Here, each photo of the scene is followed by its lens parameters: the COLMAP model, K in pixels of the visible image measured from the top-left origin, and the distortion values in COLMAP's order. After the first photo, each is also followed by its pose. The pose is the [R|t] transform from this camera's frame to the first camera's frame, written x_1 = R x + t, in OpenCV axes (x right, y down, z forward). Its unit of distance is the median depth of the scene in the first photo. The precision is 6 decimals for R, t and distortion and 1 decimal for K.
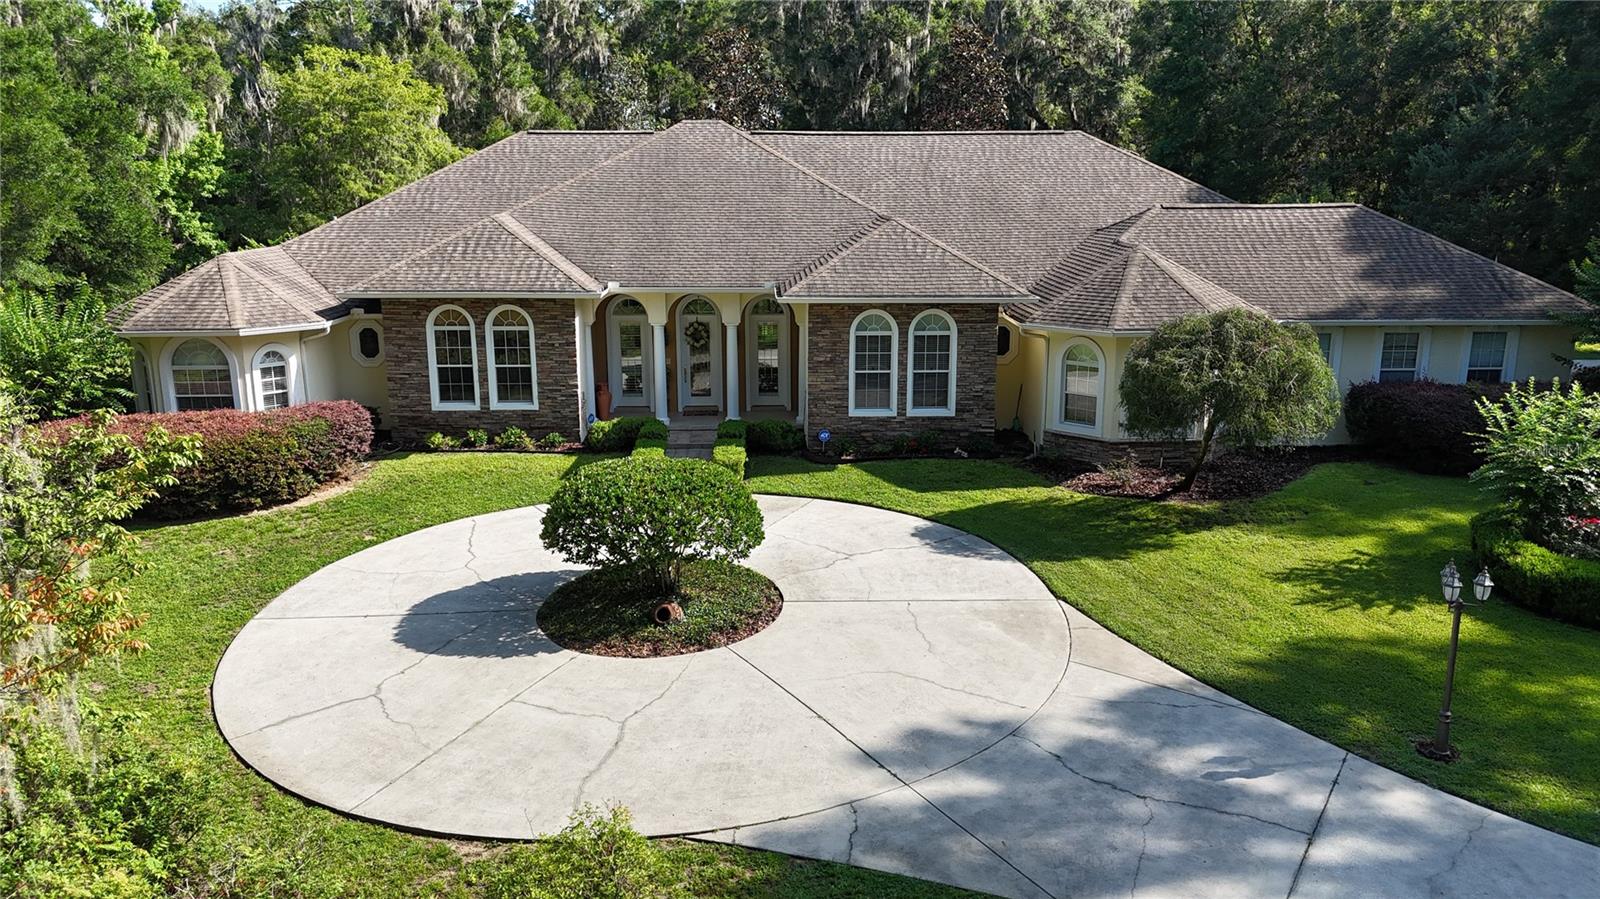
lens RADIAL K [[1176.3, 0, 804.1], [0, 1176.3, 450.5], [0, 0, 1]] dist [0.069026, -0.060681]
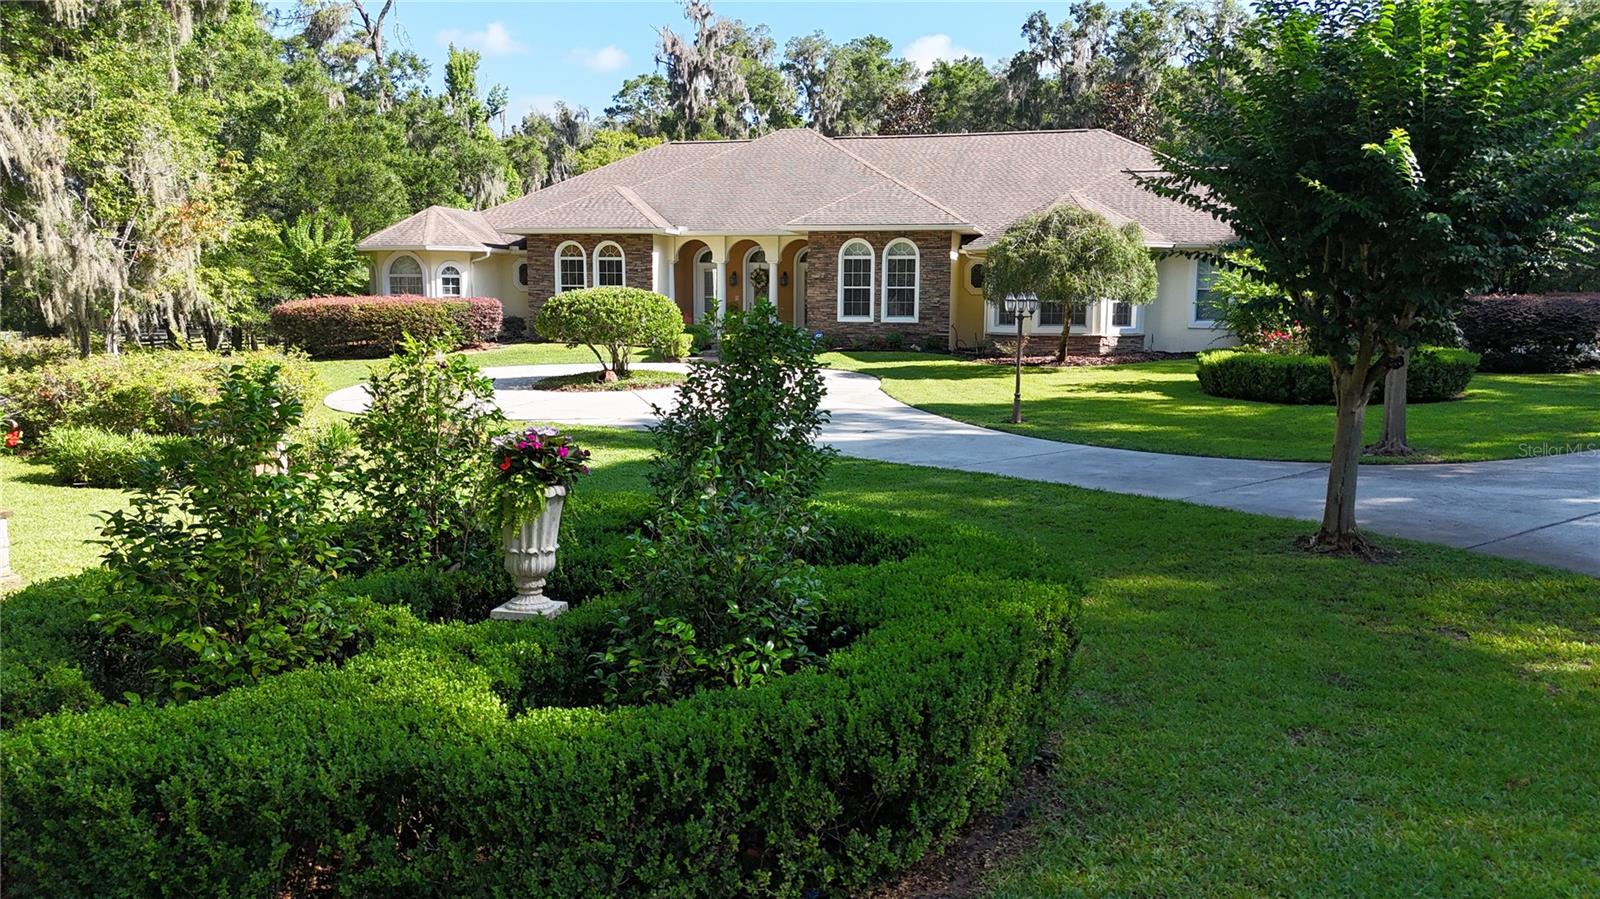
lens RADIAL K [[1176.3, 0, 804.7], [0, 1176.3, 452.9], [0, 0, 1]] dist [0.069026, -0.060681]
pose [[0.961296, 0.042625, -0.272200, 0.372111], [-0.069313, 0.993600, -0.089191, 0.240009], [0.266657, 0.104606, 0.958098, -0.254941]]
